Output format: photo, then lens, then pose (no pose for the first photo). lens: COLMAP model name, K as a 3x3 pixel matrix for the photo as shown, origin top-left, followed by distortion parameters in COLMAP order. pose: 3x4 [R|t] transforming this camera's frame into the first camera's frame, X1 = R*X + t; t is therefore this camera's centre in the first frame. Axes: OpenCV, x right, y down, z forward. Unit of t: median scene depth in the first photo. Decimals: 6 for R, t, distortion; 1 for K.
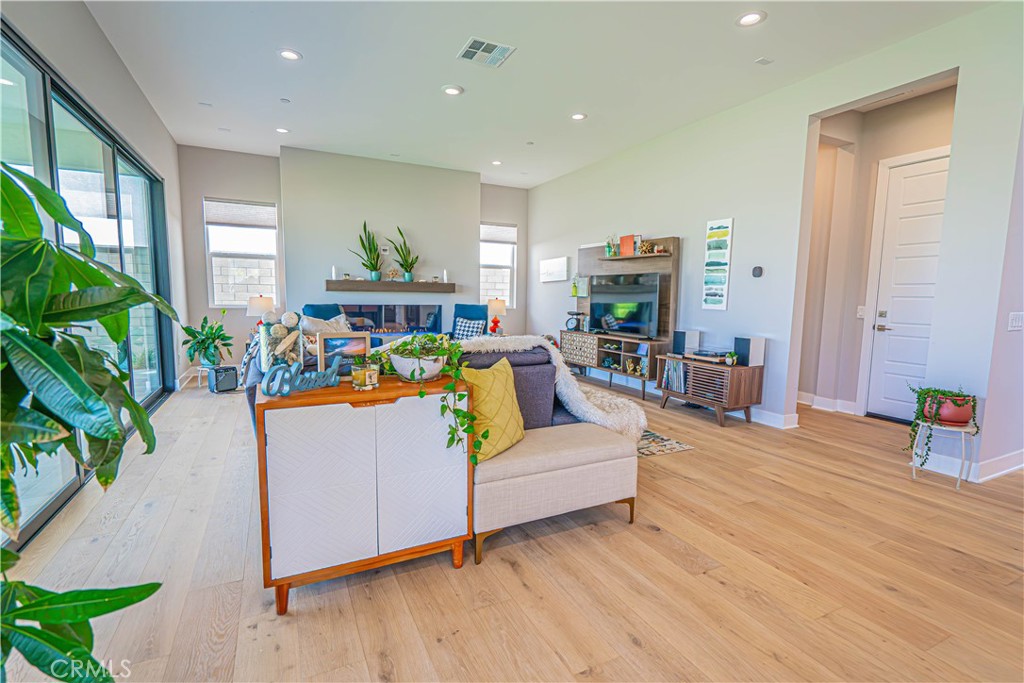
lens RADIAL K [[467.1, 0, 510.3], [0, 467.1, 344.6], [0, 0, 1]] dist [-0.009813, 0.003529]
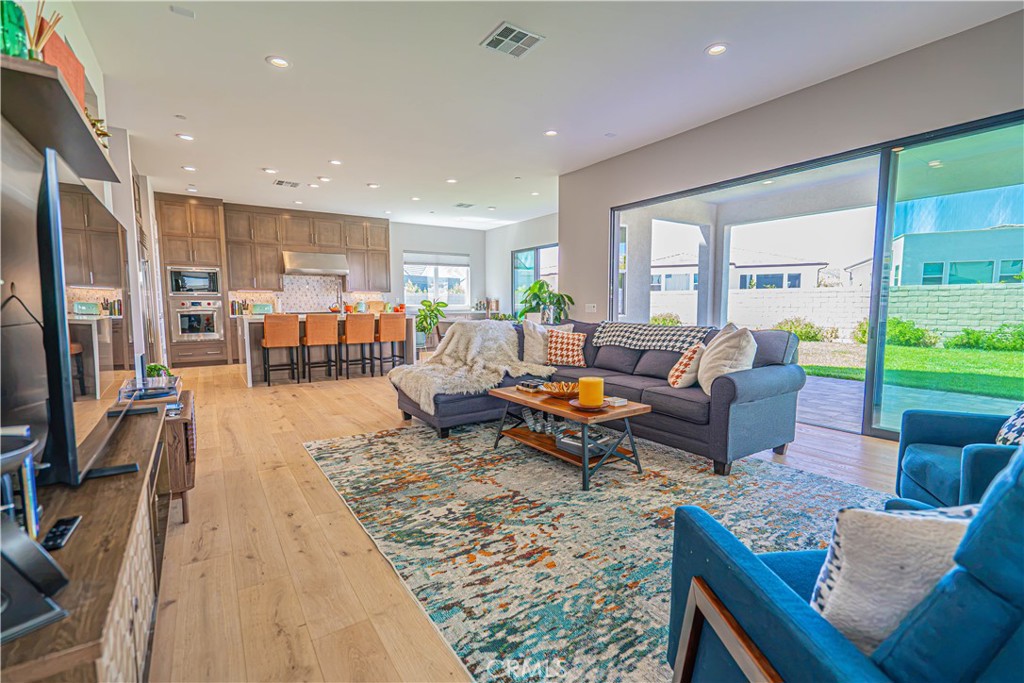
lens RADIAL K [[467.1, 0, 507.4], [0, 467.1, 345.7], [0, 0, 1]] dist [-0.009813, 0.003529]
pose [[-0.993806, -0.003103, -0.111089, 0.045169], [-0.024722, 0.980737, 0.193765, -0.149360], [0.108348, 0.195311, -0.974738, 1.506754]]
